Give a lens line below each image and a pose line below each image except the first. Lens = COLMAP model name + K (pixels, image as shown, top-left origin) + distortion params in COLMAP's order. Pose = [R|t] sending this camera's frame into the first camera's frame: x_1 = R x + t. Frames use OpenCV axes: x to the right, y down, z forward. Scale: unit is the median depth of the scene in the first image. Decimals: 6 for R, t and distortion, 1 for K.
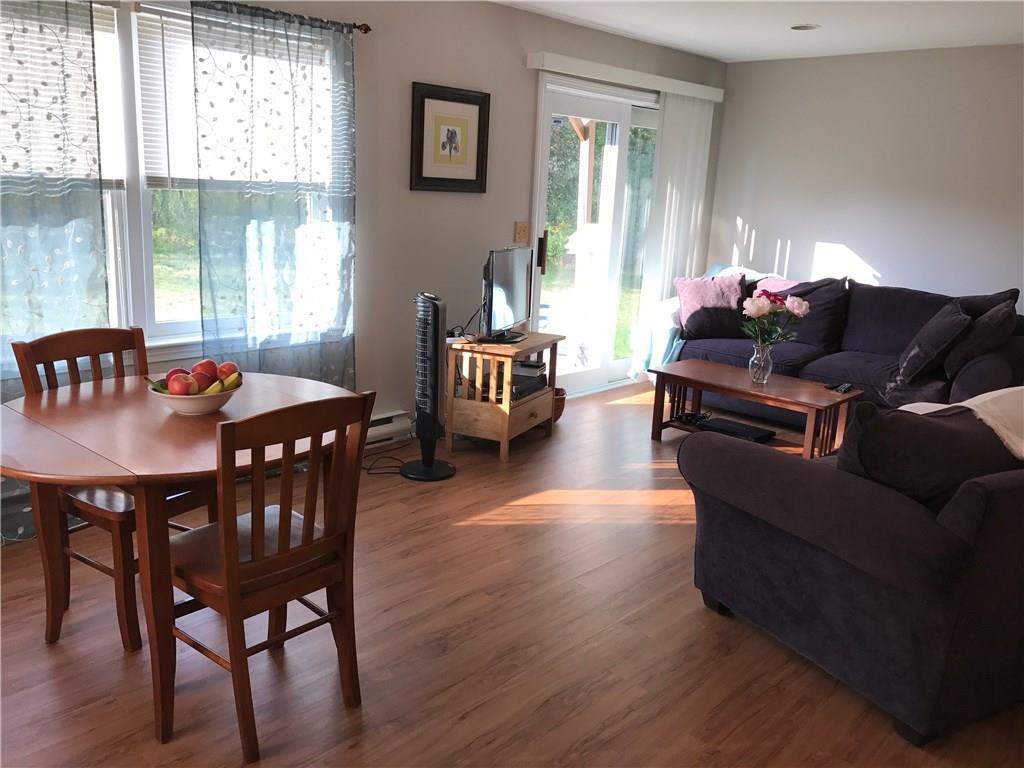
lens RADIAL K [[846.7, 0, 507.8], [0, 846.7, 382.6], [0, 0, 1]] dist [0.073225, -0.115330]
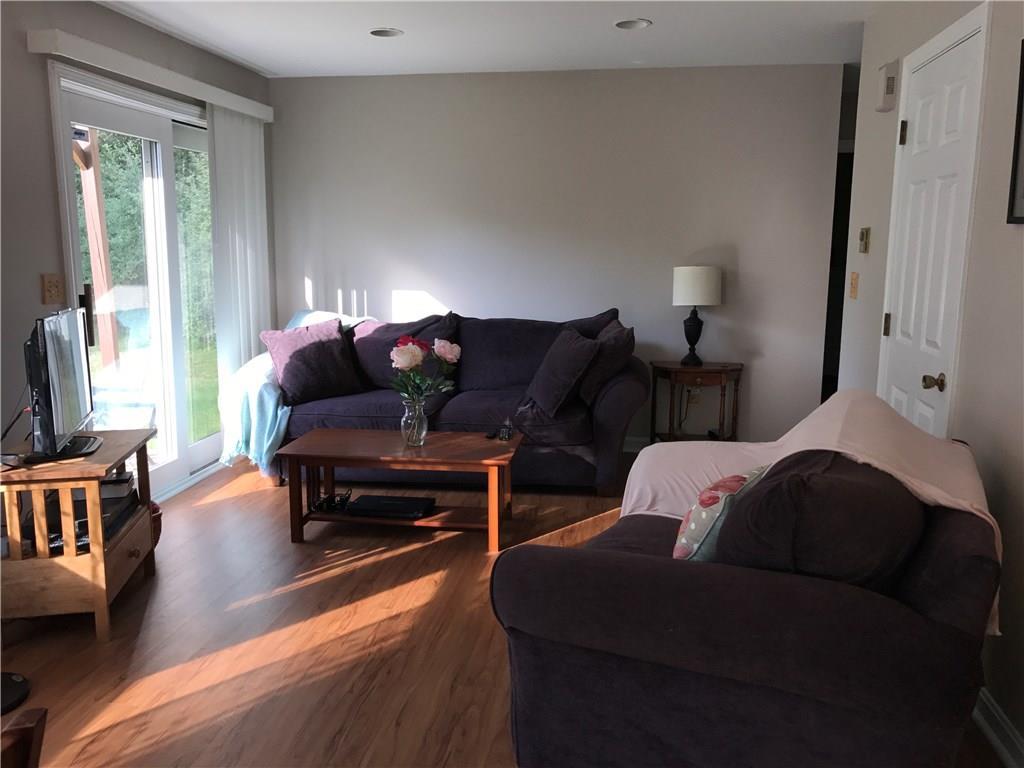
lens RADIAL K [[858.9, 0, 513.3], [0, 858.9, 367.3], [0, 0, 1]] dist [0.048720, -0.006513]
pose [[0.814898, -0.128565, 0.565166, -0.091207], [0.167063, 0.985806, -0.016630, -0.044576], [-0.555006, 0.107970, 0.824810, 0.240126]]
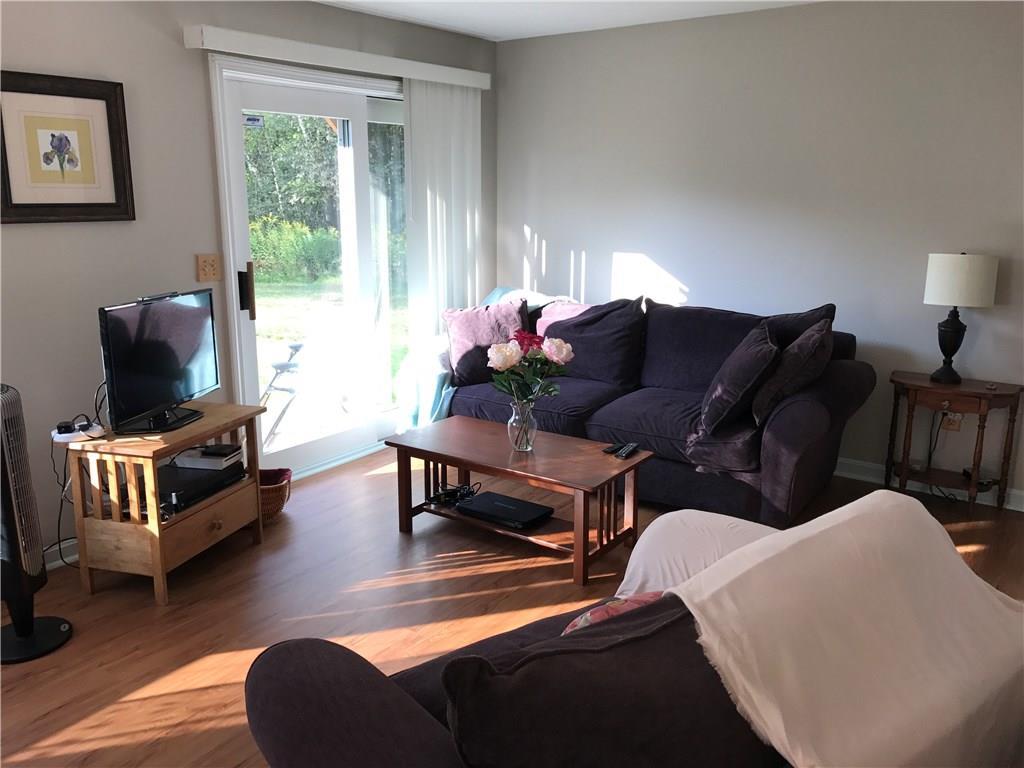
lens RADIAL K [[836.9, 0, 512.0], [0, 836.9, 384.0], [0, 0, 1]] dist [0.001521, -0.001419]
pose [[0.989450, -0.078236, 0.121933, 0.195320], [0.077950, 0.996932, 0.007120, -0.064603], [-0.122116, 0.002460, 0.992513, 0.256513]]
